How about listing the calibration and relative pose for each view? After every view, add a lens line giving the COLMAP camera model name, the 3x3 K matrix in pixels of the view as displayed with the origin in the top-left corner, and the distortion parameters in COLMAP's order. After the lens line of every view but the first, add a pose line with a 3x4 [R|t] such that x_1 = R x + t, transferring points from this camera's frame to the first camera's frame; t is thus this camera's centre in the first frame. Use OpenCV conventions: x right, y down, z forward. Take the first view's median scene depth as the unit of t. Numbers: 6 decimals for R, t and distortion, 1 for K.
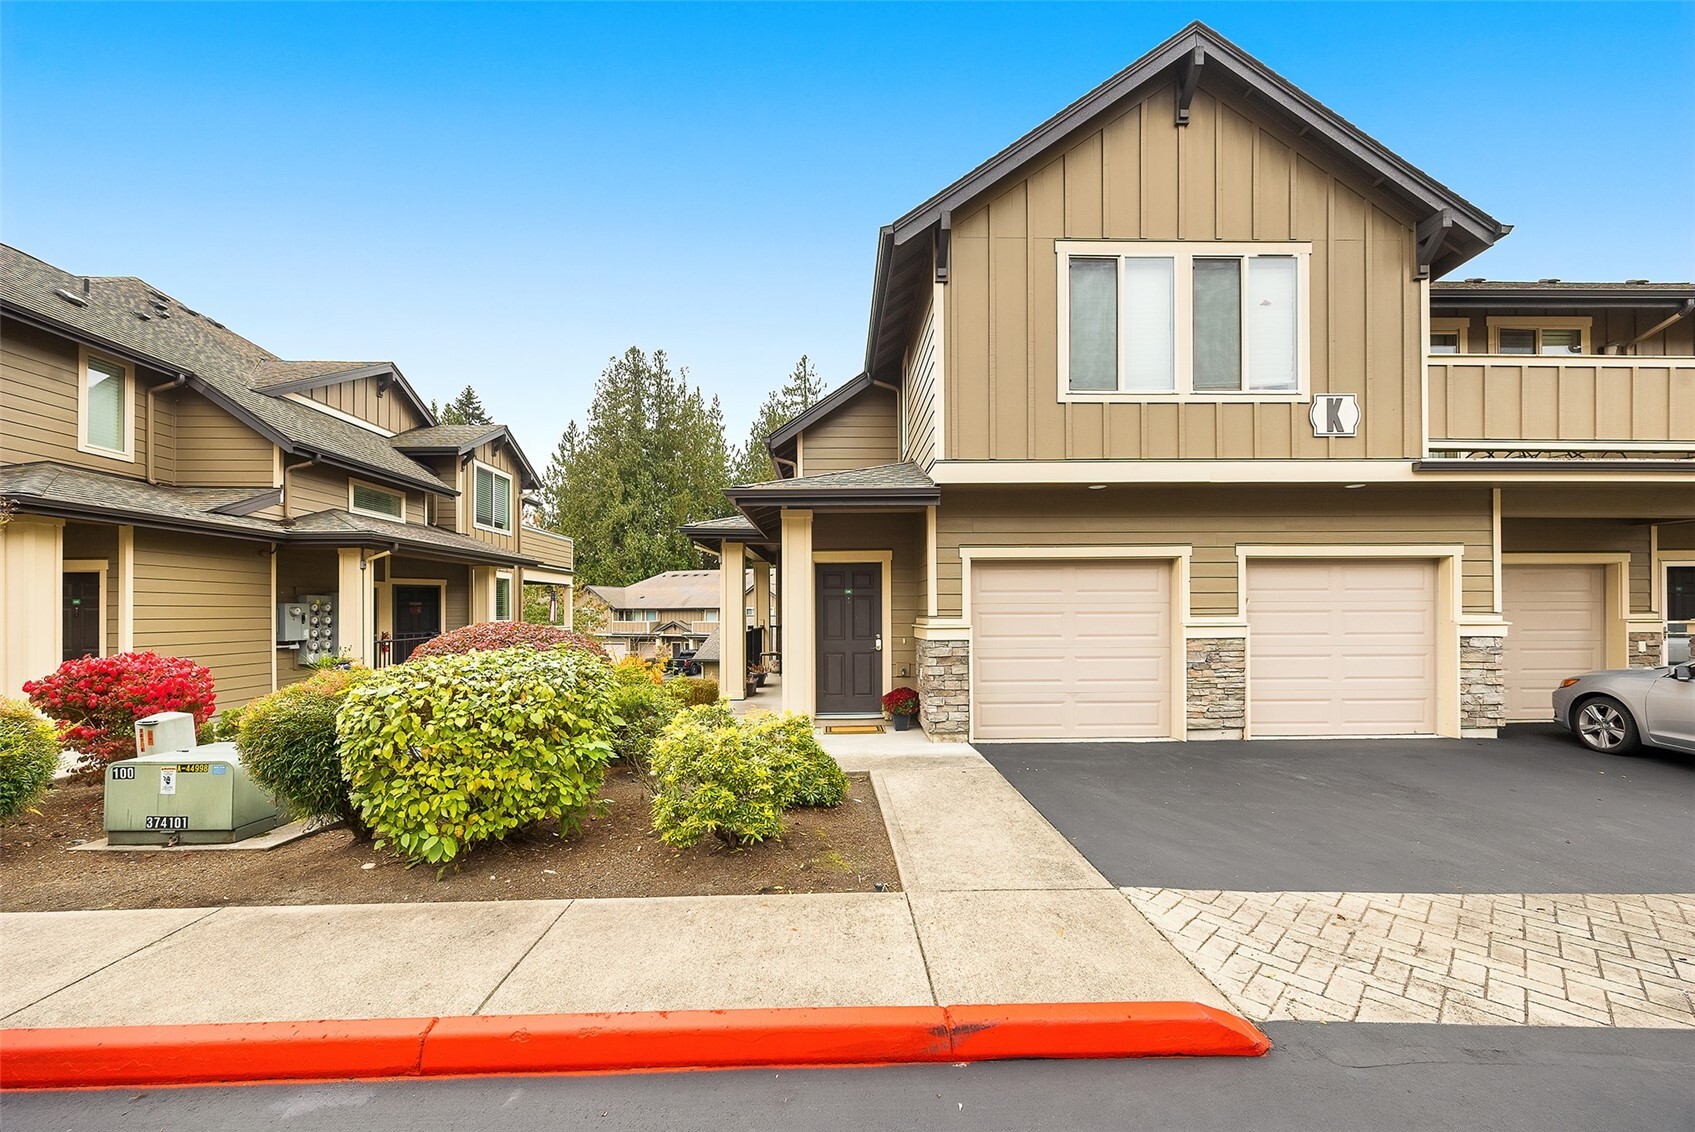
lens RADIAL K [[675.5, 0, 848.1], [0, 675.5, 610.5], [0, 0, 1]] dist [0.000737, -0.000036]
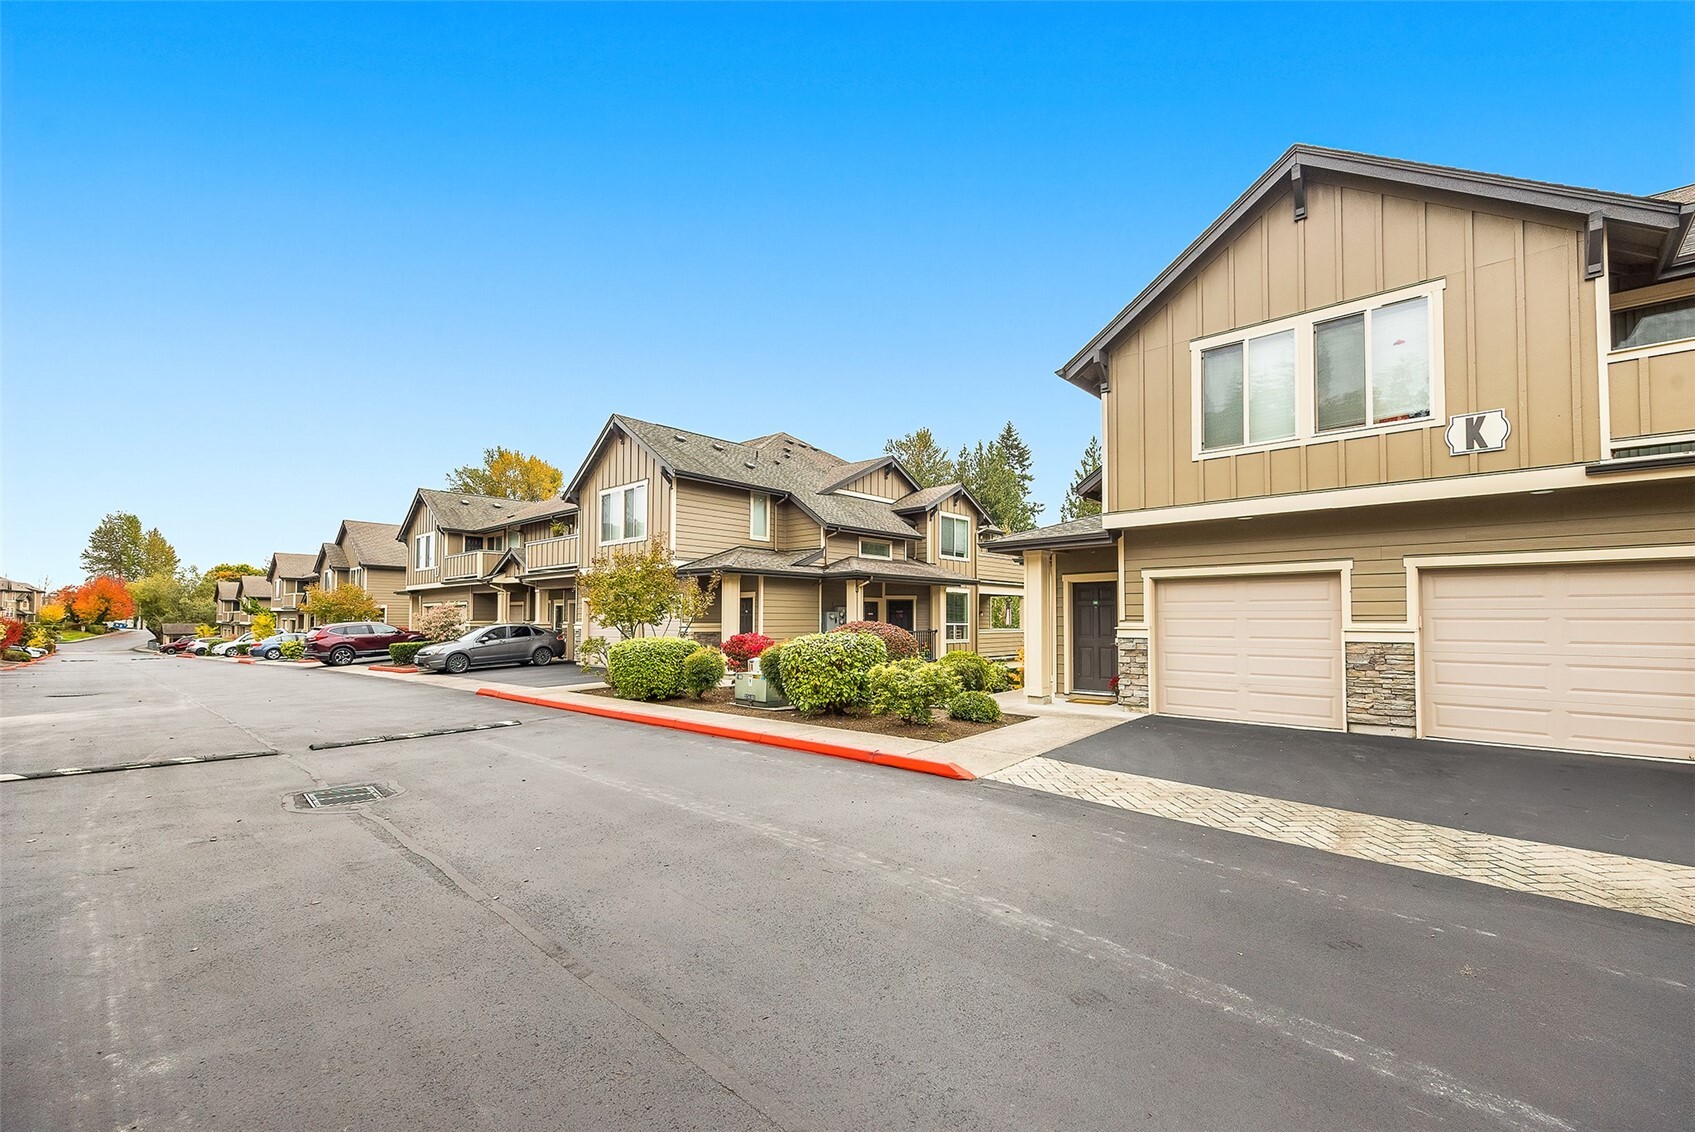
lens RADIAL K [[691.8, 0, 852.5], [0, 691.8, 599.2], [0, 0, 1]] dist [0.000312, -0.000153]
pose [[0.726584, -0.013745, -0.686940, 0.696623], [-0.004797, 0.999674, -0.025075, 0.002707], [0.687060, 0.021514, 0.726282, -0.416975]]
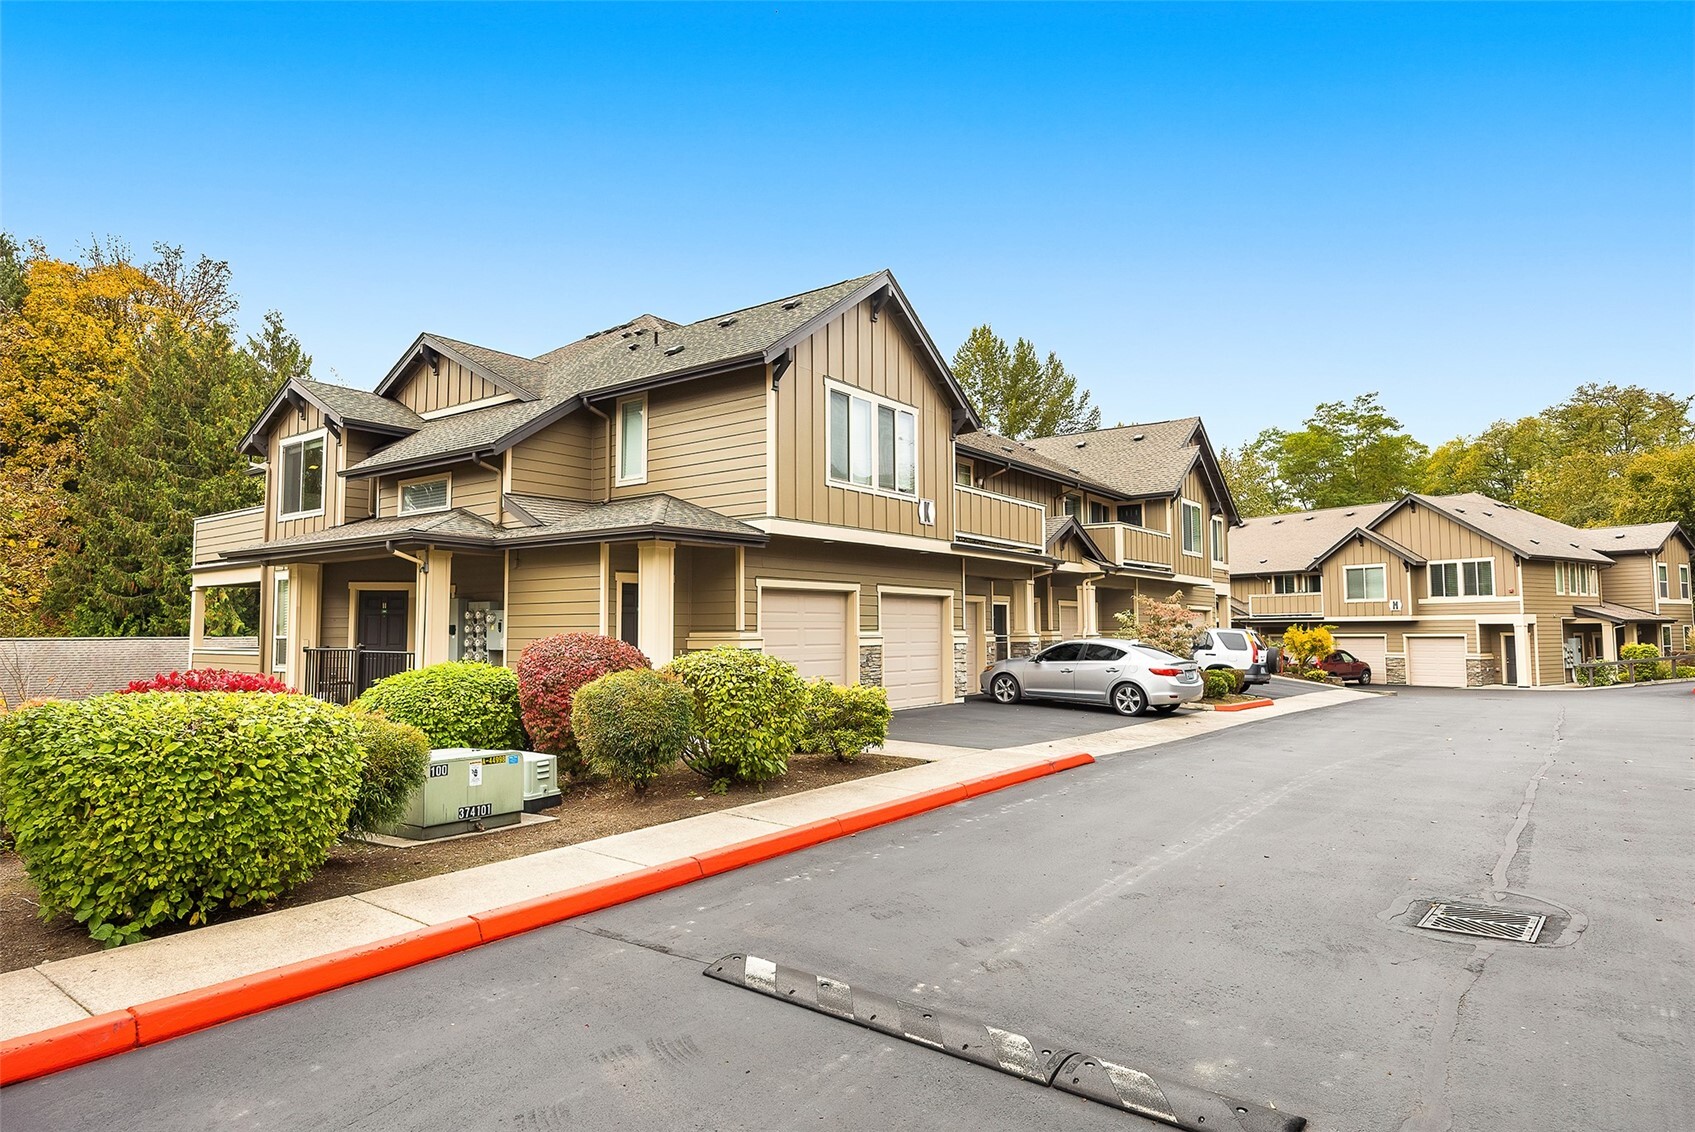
lens RADIAL K [[954.9, 0, 847.5], [0, 954.9, 566.0], [0, 0, 1]] dist [0.002162, 0.000510]
pose [[0.617329, 0.056261, 0.784691, -1.179445], [0.000353, 0.997420, -0.071792, 0.016368], [-0.786705, 0.044596, 0.615716, -0.287357]]
